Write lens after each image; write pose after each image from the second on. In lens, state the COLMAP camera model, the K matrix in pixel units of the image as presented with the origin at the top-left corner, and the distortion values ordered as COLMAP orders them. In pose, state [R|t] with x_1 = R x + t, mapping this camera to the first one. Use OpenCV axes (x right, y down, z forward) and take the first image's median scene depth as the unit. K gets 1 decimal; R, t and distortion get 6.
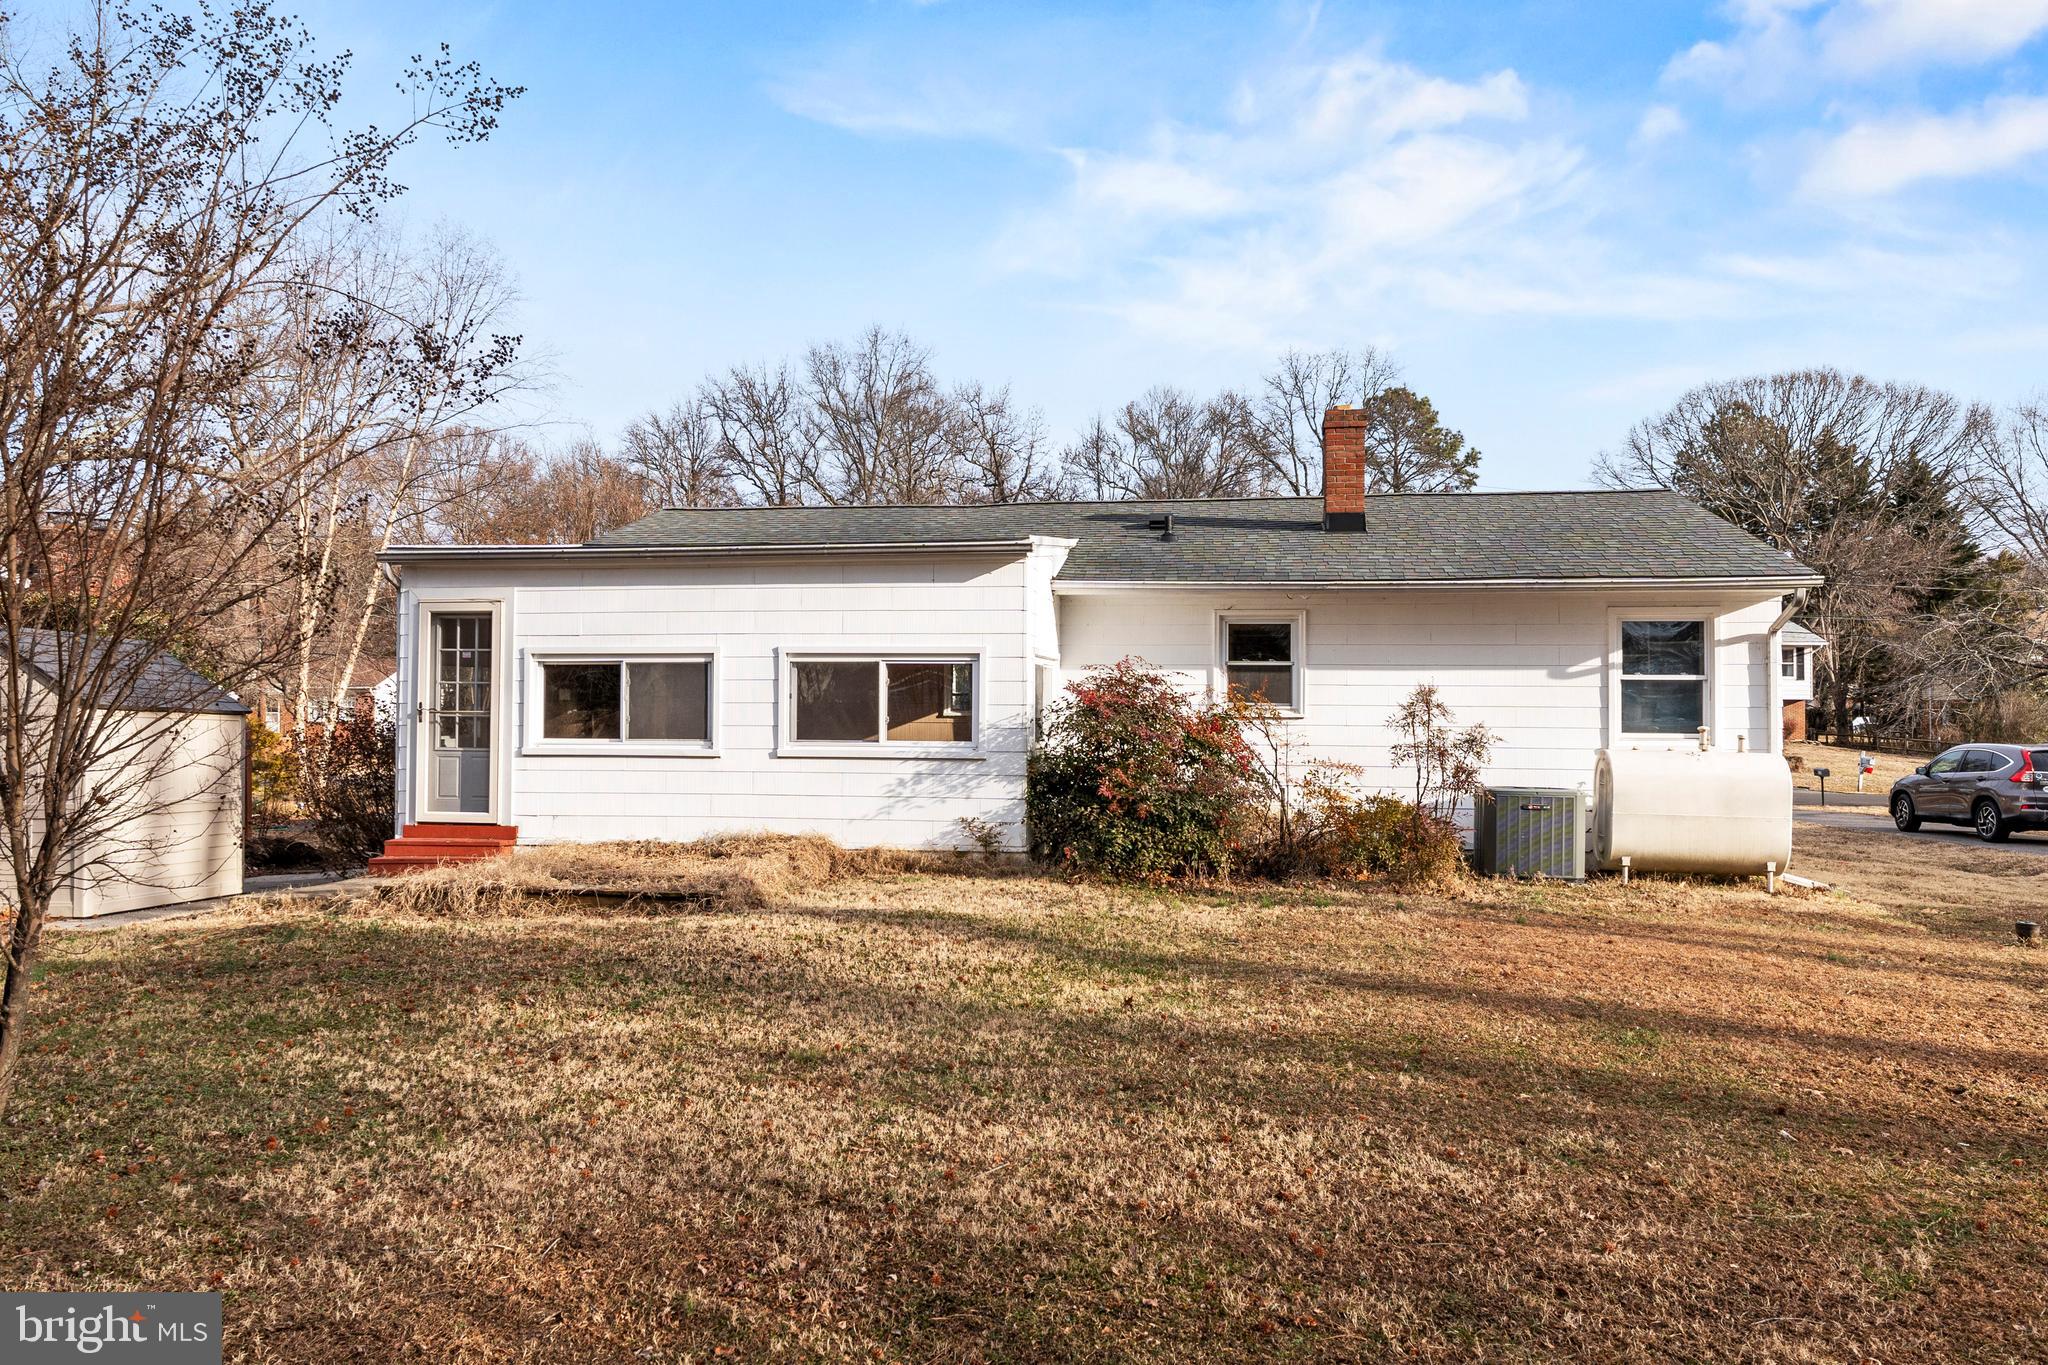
lens RADIAL K [[1356.5, 0, 1021.4], [0, 1356.5, 693.2], [0, 0, 1]] dist [0.006733, 0.000939]
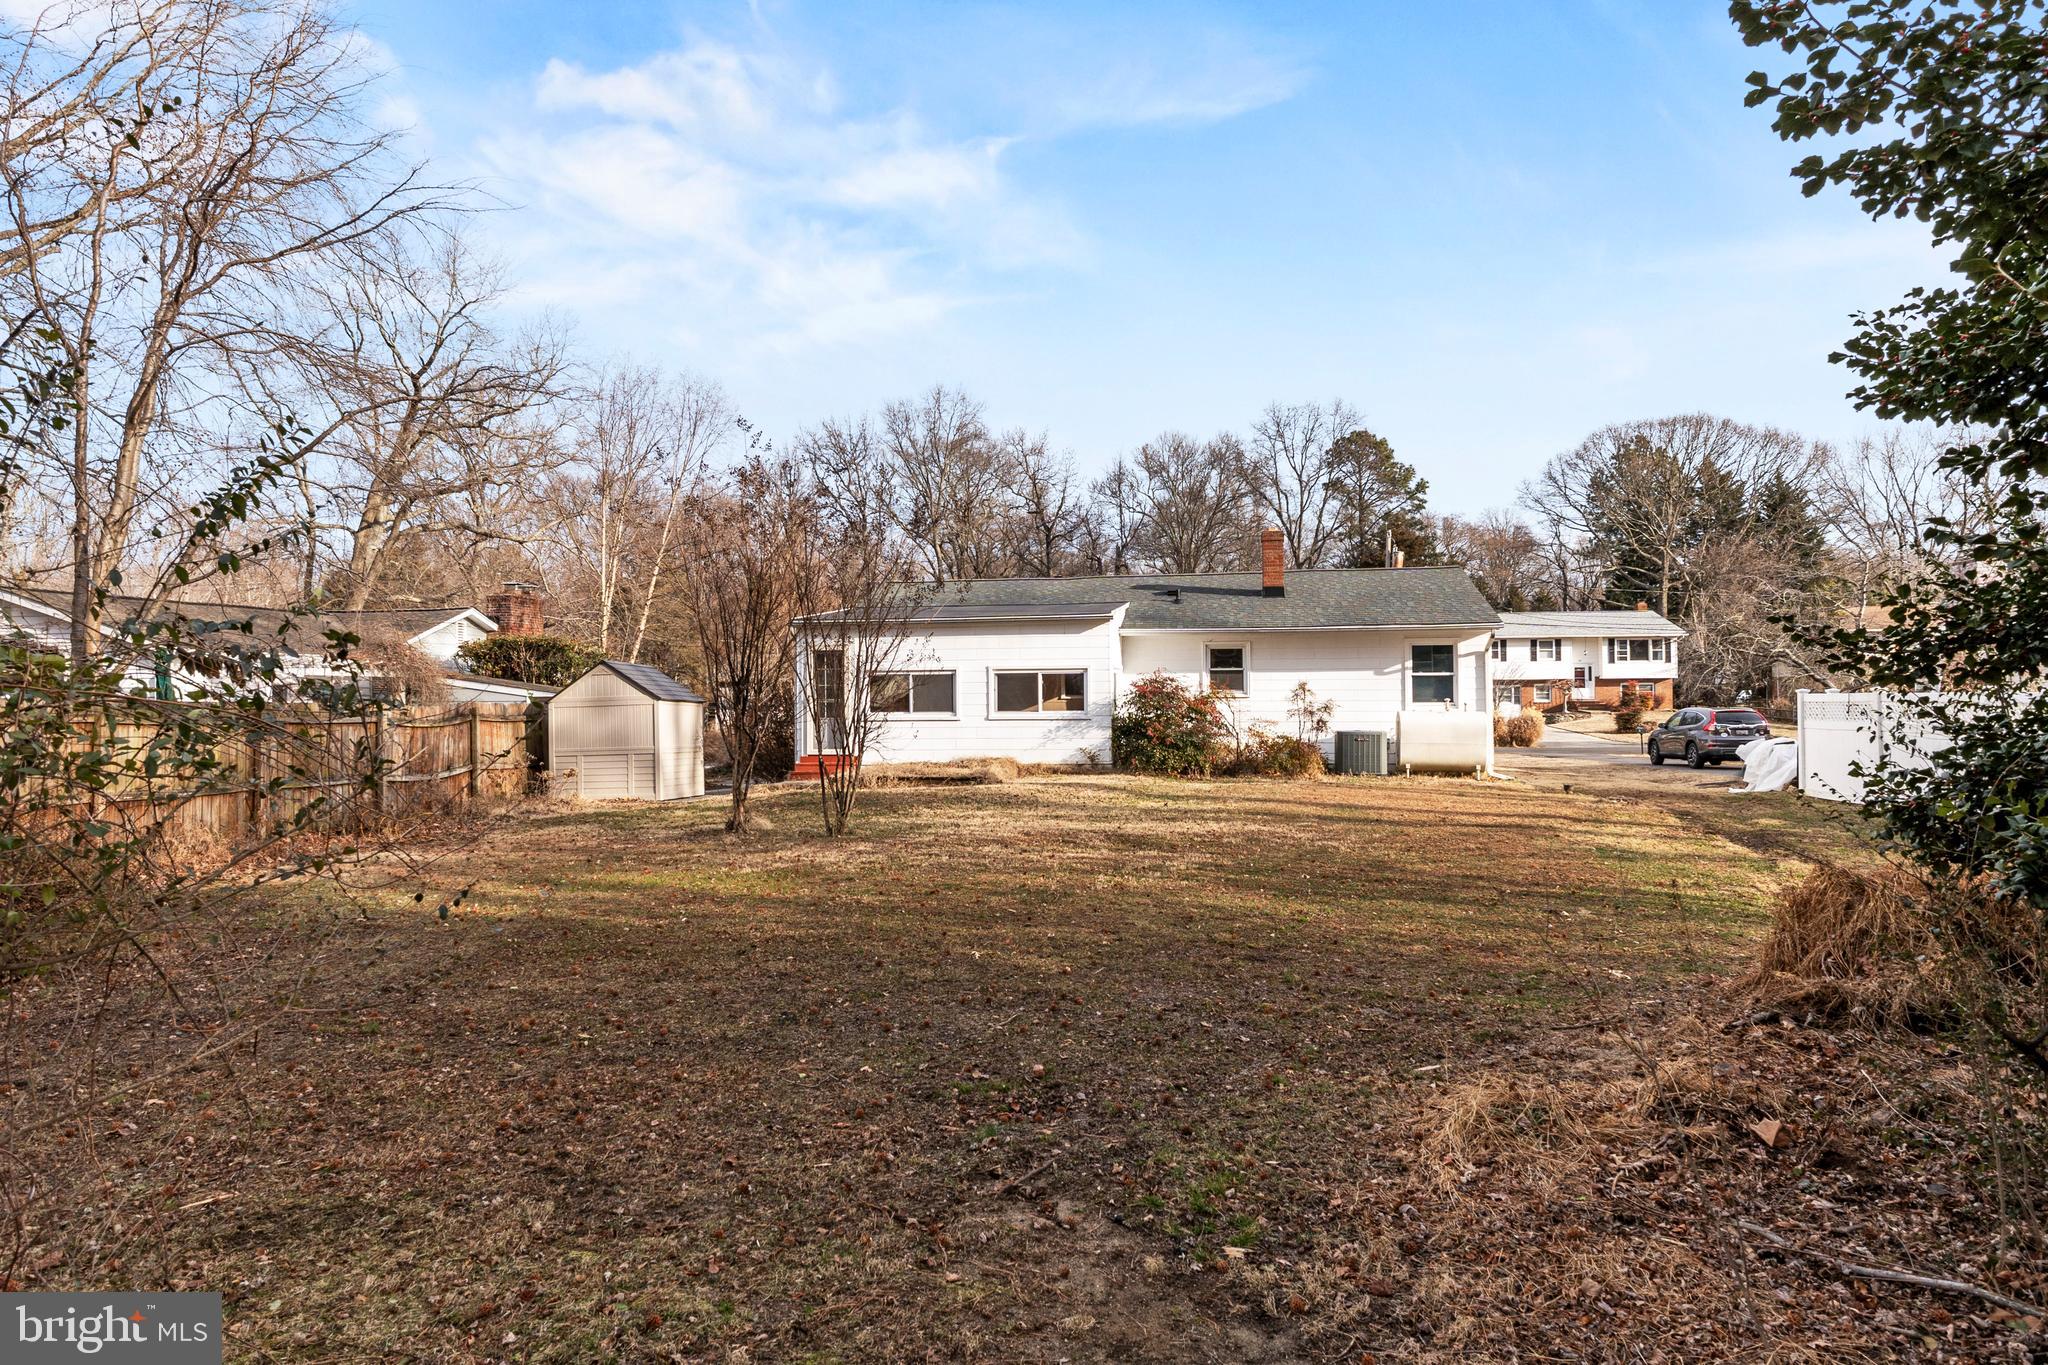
lens RADIAL K [[1235.2, 0, 1026.7], [0, 1235.2, 679.9], [0, 0, 1]] dist [-0.003522, -0.000282]
pose [[0.999782, -0.014149, -0.015332, -0.079267], [0.014160, 0.999900, 0.000624, -0.011611], [0.015322, -0.000841, 0.999882, -0.739009]]
